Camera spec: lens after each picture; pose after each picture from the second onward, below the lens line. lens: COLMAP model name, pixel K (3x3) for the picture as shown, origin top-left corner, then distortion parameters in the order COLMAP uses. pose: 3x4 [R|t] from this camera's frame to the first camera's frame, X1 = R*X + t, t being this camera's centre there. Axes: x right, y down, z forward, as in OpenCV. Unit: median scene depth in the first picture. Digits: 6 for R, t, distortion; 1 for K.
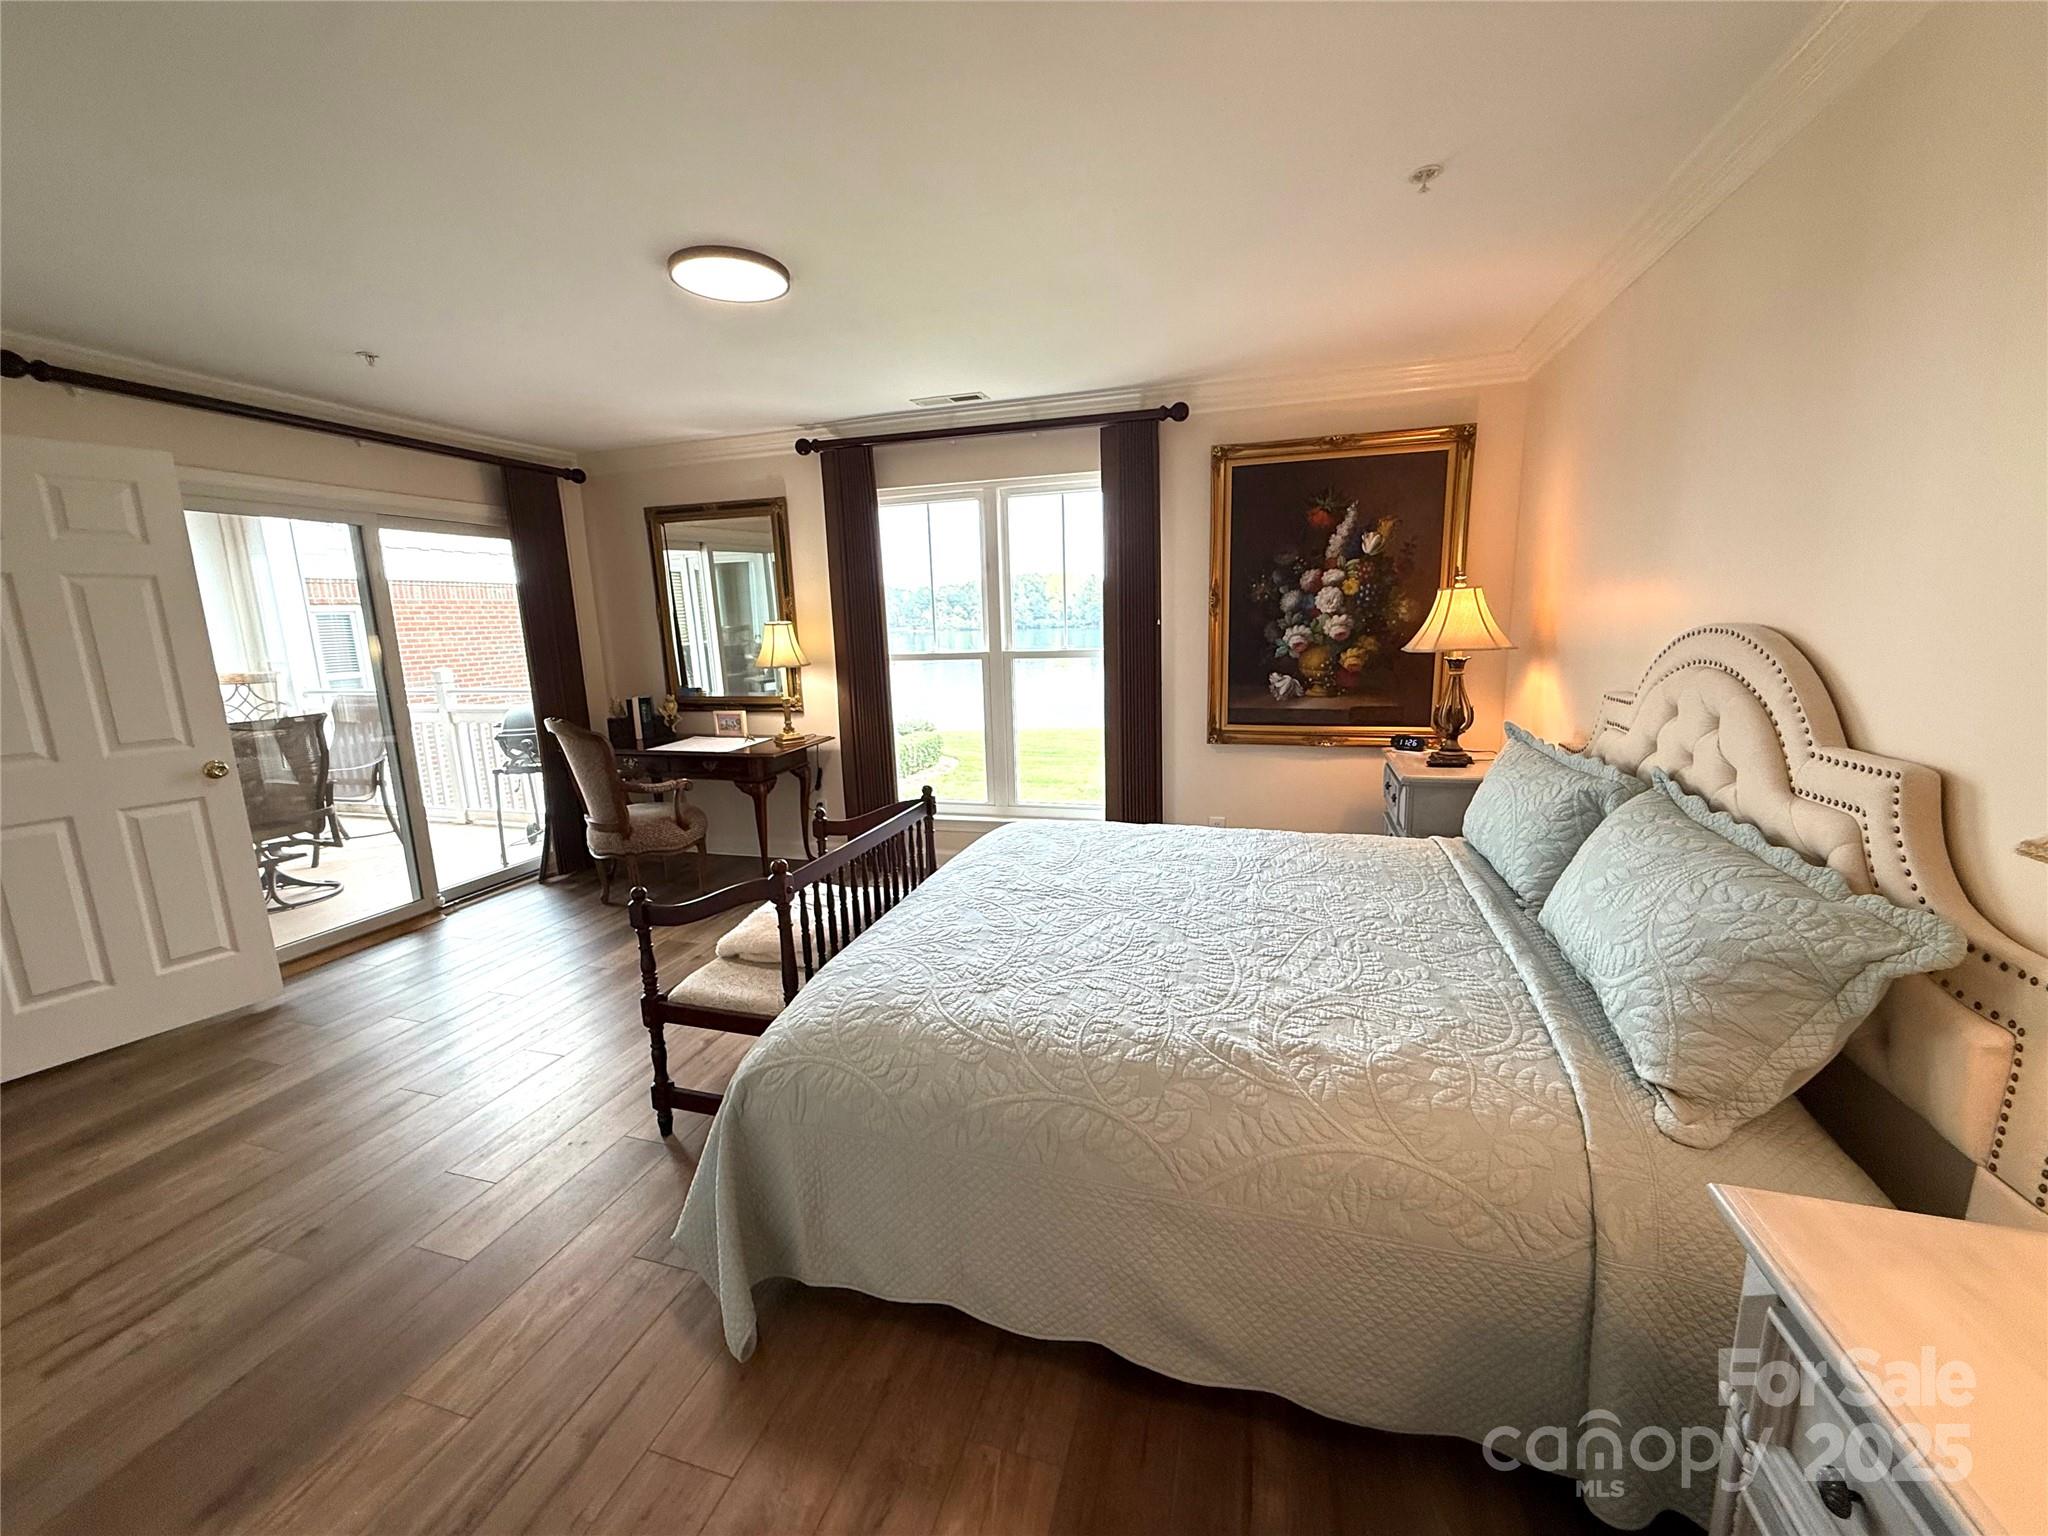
lens RADIAL K [[818.4, 0, 1021.1], [0, 818.4, 767.1], [0, 0, 1]] dist [0.000268, 0.000051]
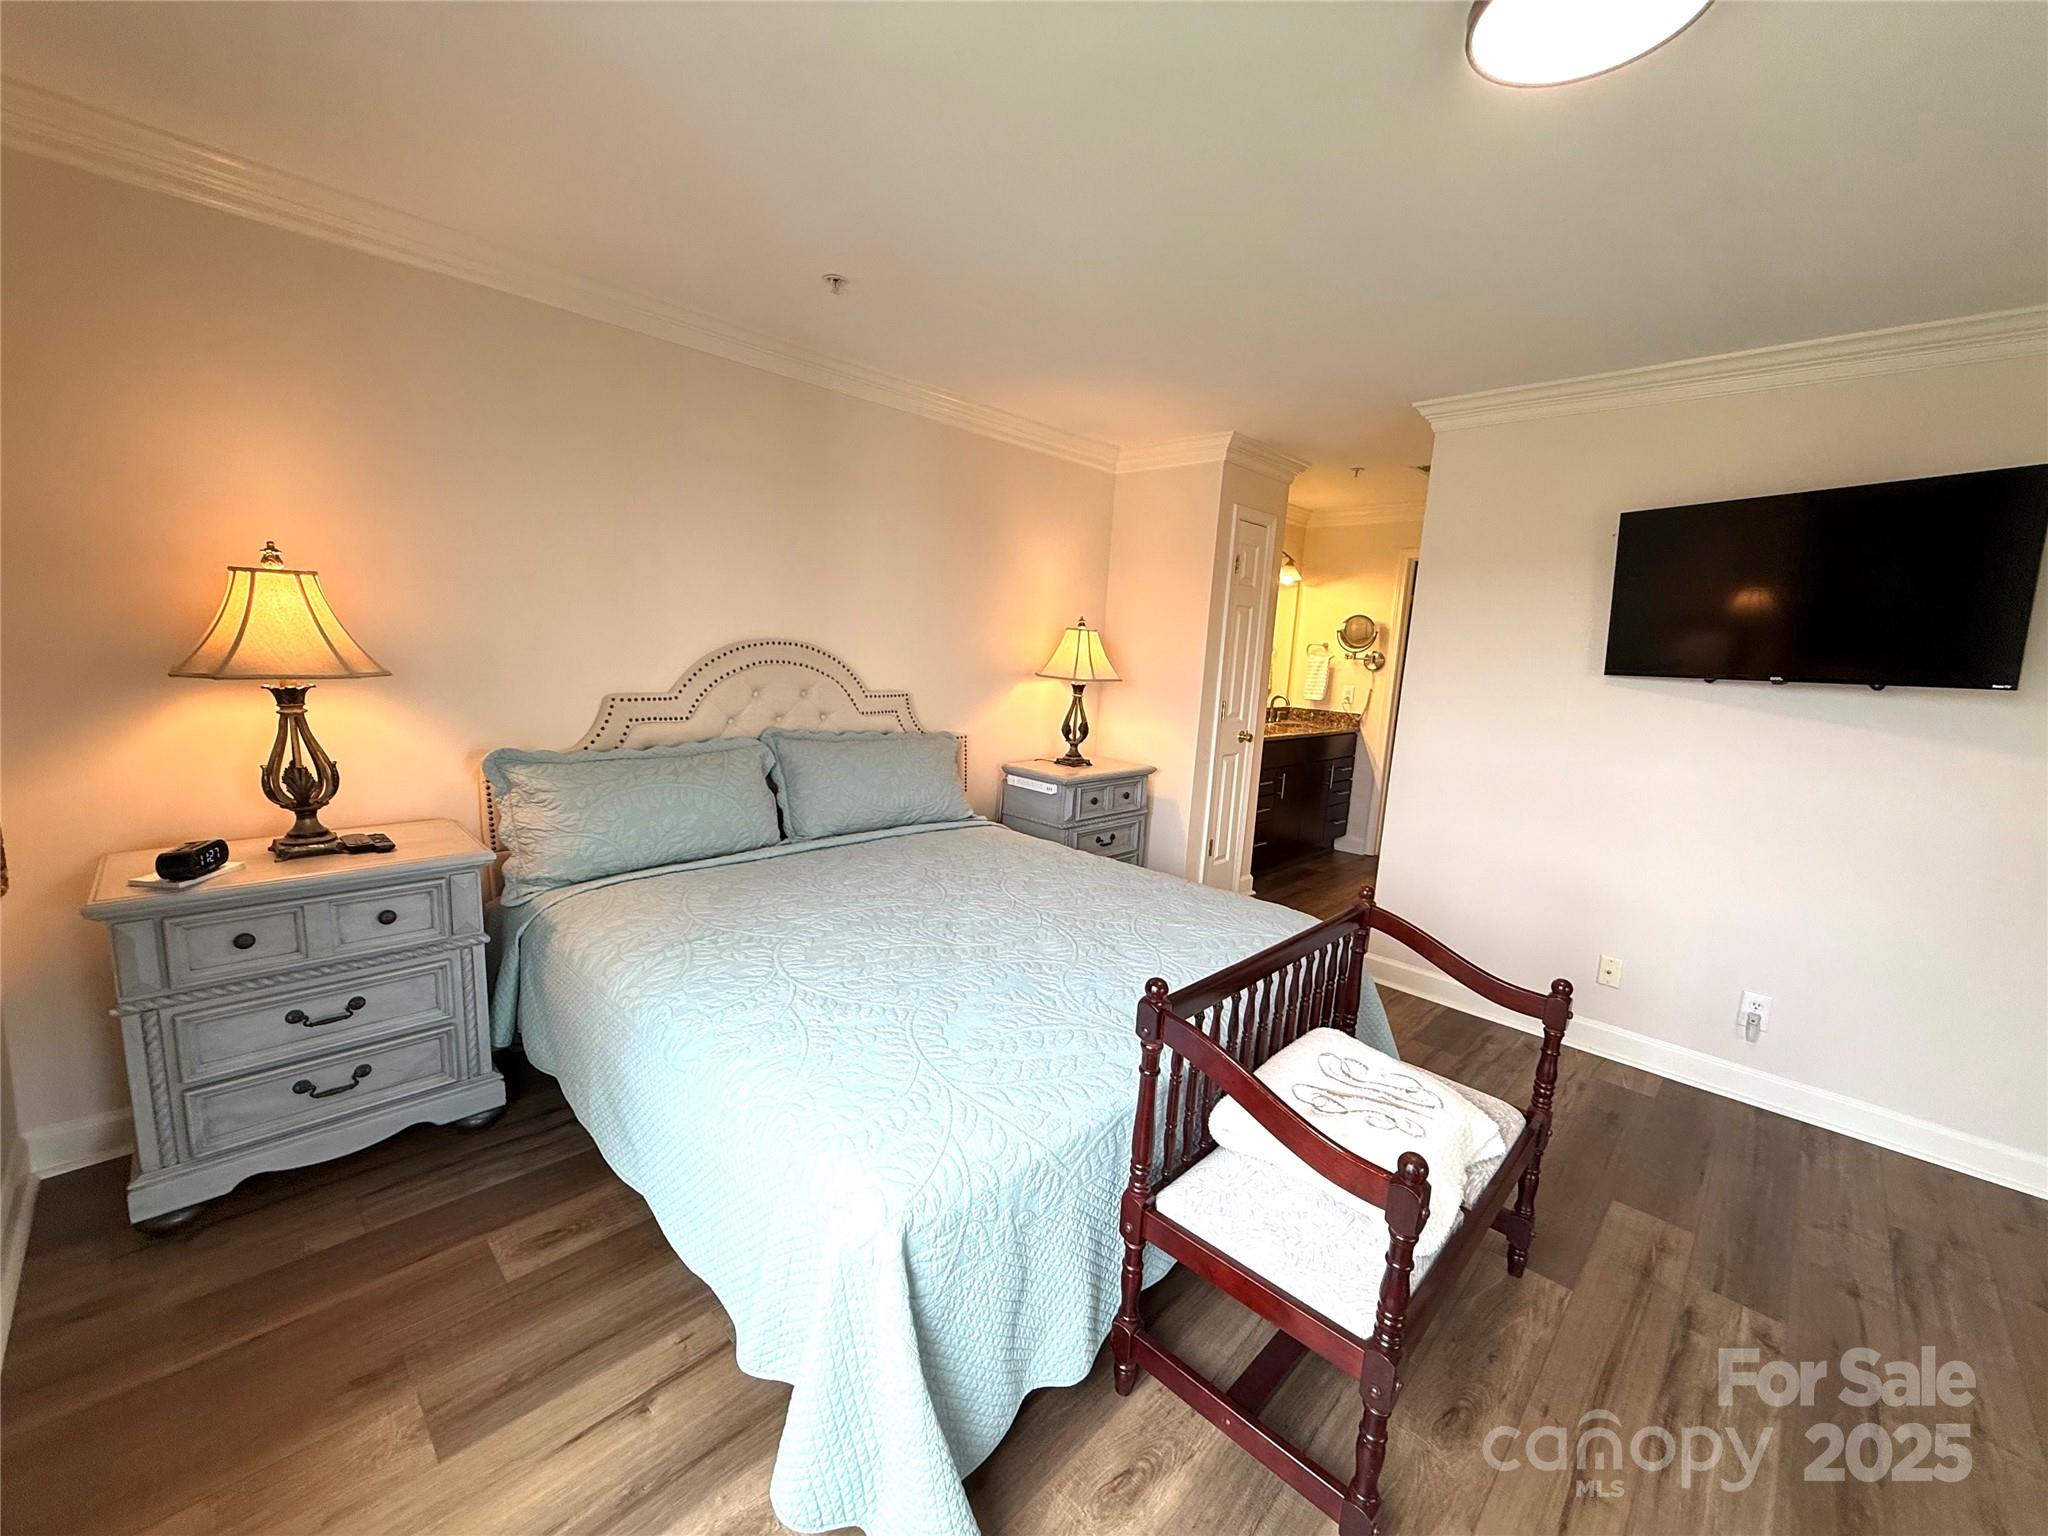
lens RADIAL K [[818.4, 0, 1021.1], [0, 818.4, 767.1], [0, 0, 1]] dist [0.000268, 0.000051]
pose [[-0.890352, -0.080195, 0.448154, -0.190914], [0.064167, 0.952434, 0.297914, -0.184846], [-0.450728, 0.294005, -0.842856, 1.077085]]
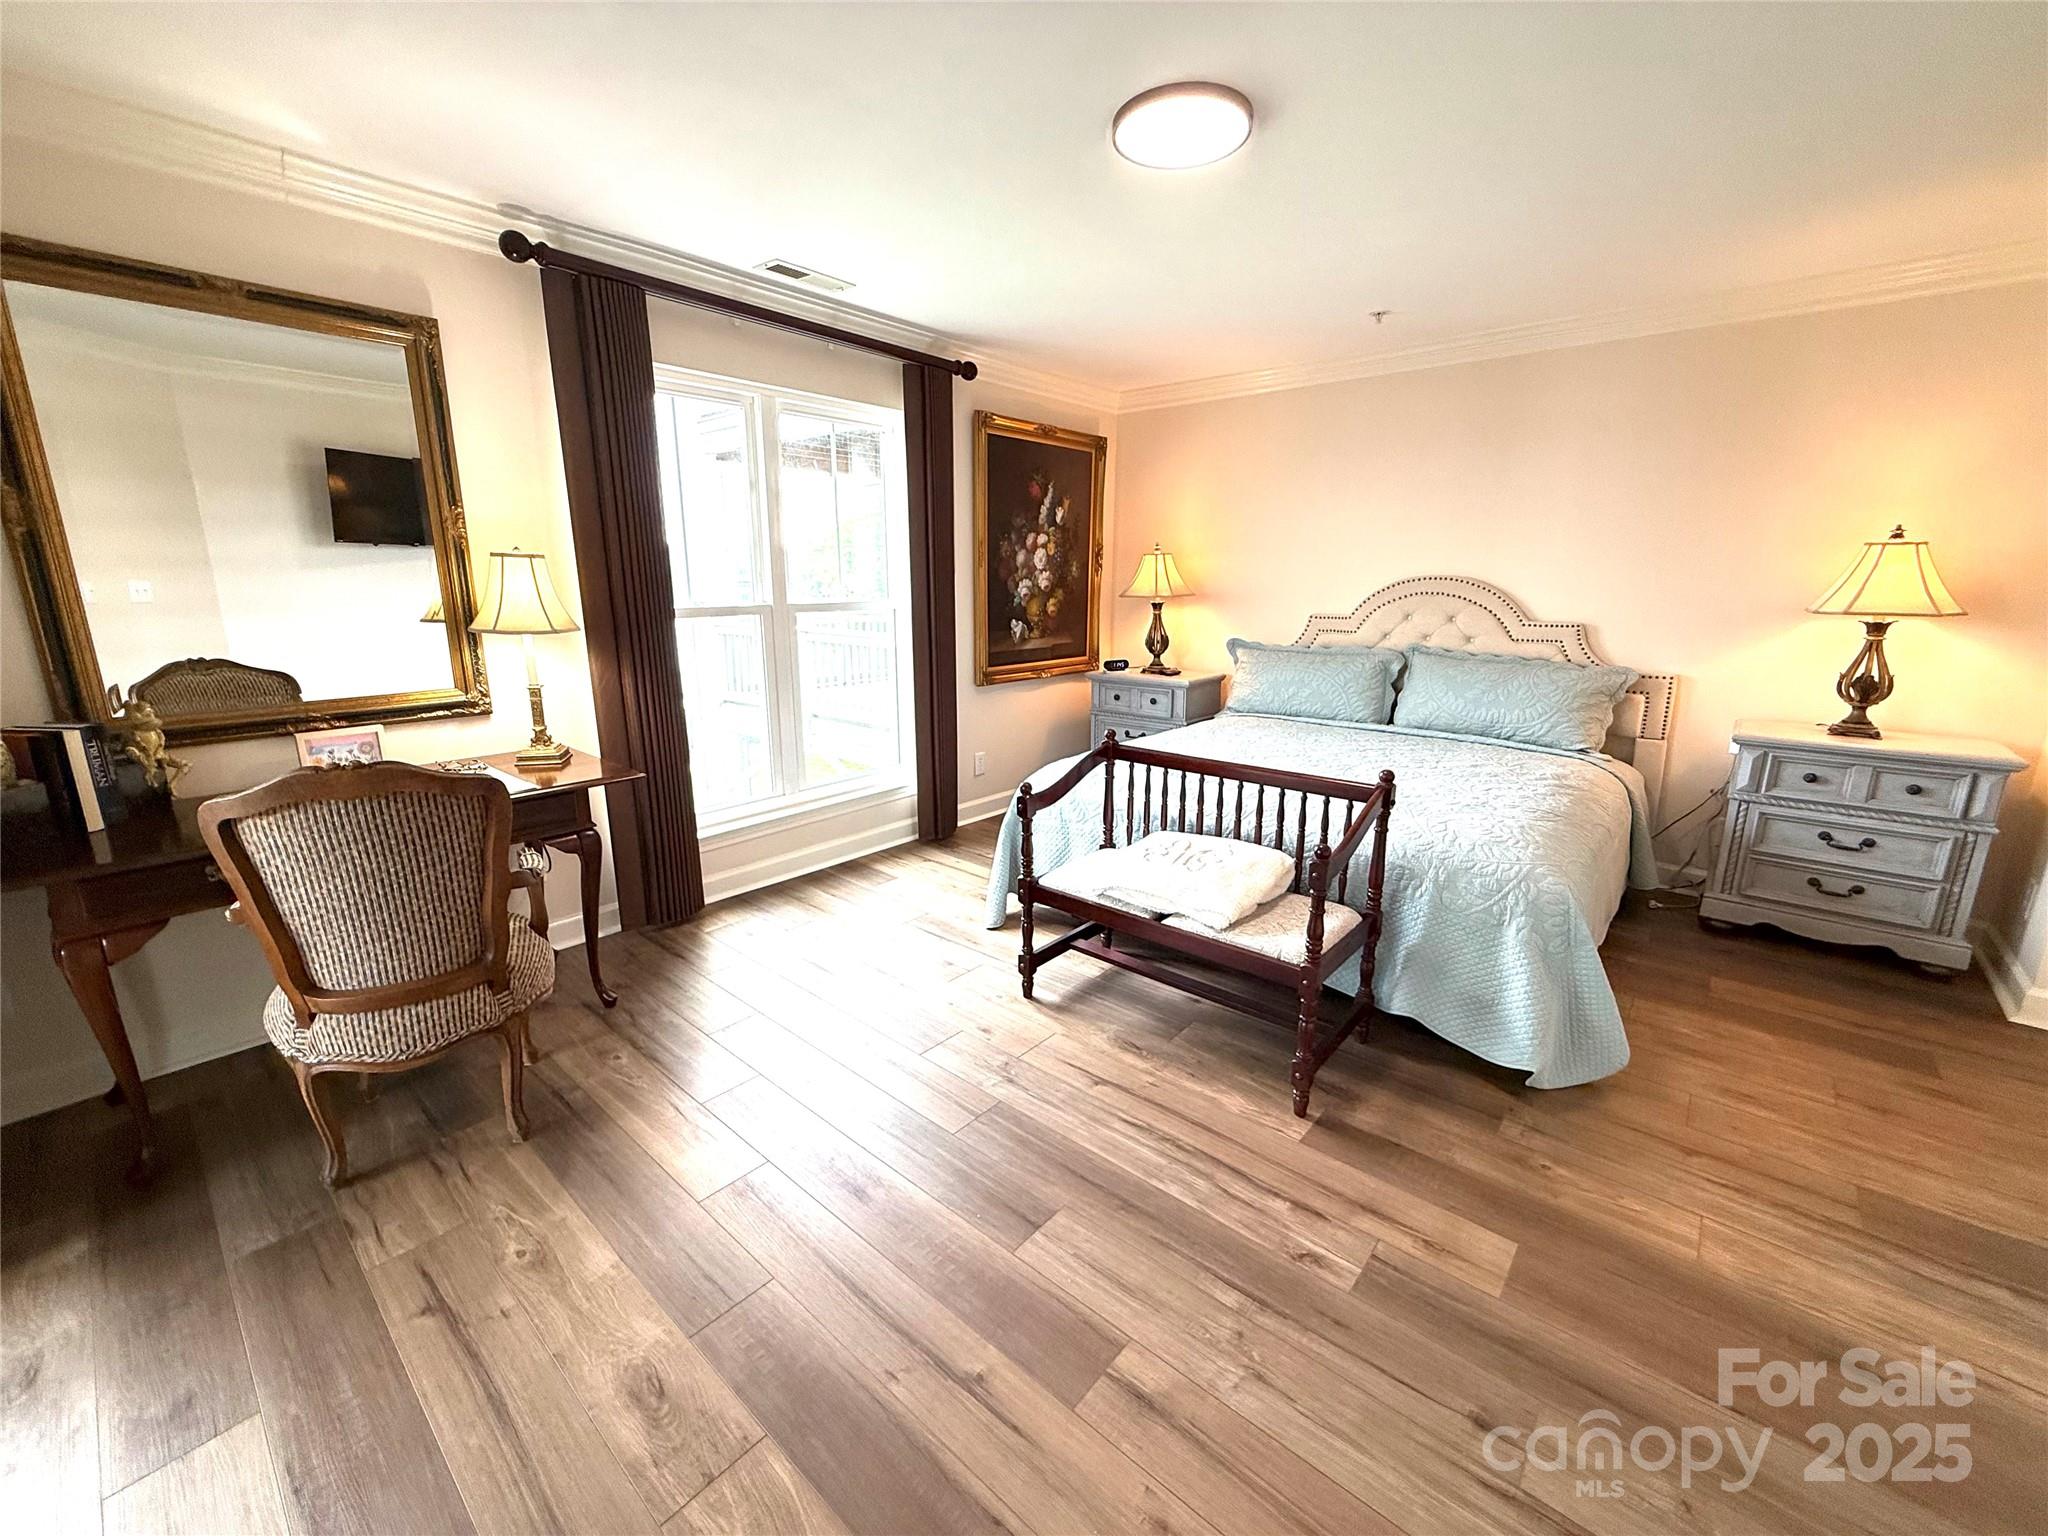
lens RADIAL K [[818.4, 0, 1021.1], [0, 818.4, 767.1], [0, 0, 1]] dist [0.000268, 0.000051]
pose [[0.399977, -0.179238, 0.898828, -0.795139], [0.156842, 0.979611, 0.125553, -0.054663], [-0.903005, 0.090756, 0.419934, 0.528392]]
